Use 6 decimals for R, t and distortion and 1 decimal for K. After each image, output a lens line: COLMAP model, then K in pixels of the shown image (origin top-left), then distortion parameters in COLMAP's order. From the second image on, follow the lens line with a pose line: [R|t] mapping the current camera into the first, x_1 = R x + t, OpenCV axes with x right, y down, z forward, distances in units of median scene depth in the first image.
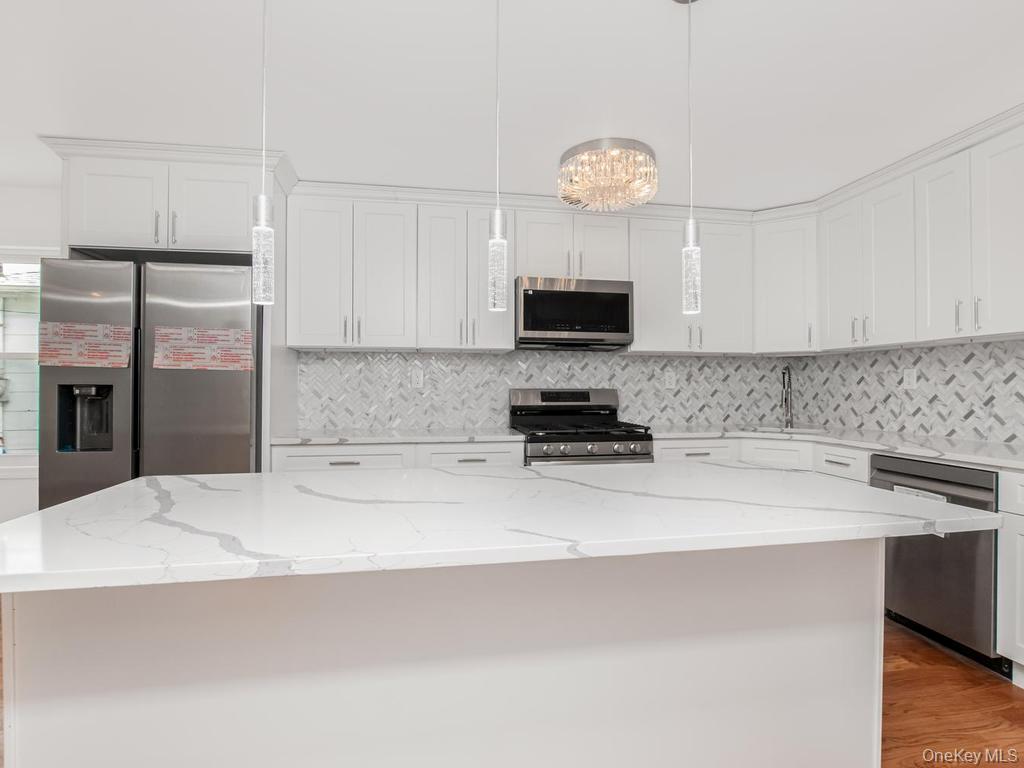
lens RADIAL K [[522.6, 0, 509.5], [0, 522.6, 385.8], [0, 0, 1]] dist [-0.003129, 0.002562]
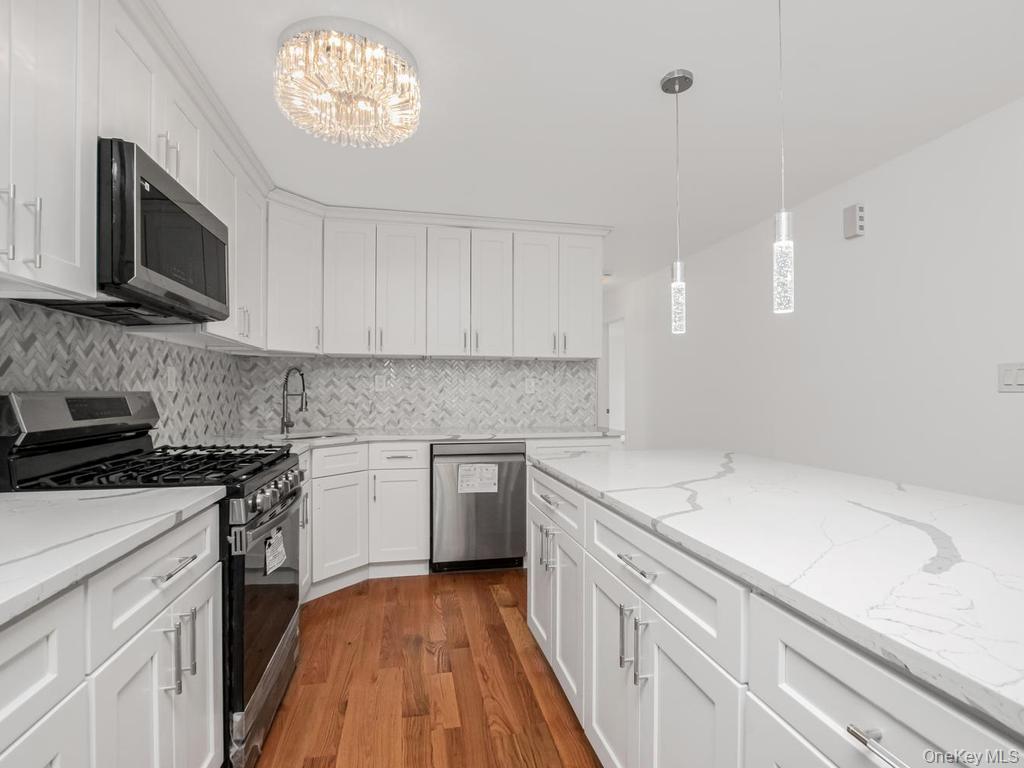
lens RADIAL K [[522.6, 0, 510.5], [0, 522.6, 387.8], [0, 0, 1]] dist [-0.003129, 0.002562]
pose [[-0.028238, 0.006165, 0.999582, -0.428335], [-0.004860, 0.999968, -0.006305, 0.003472], [-0.999589, -0.005036, -0.028207, 0.662998]]
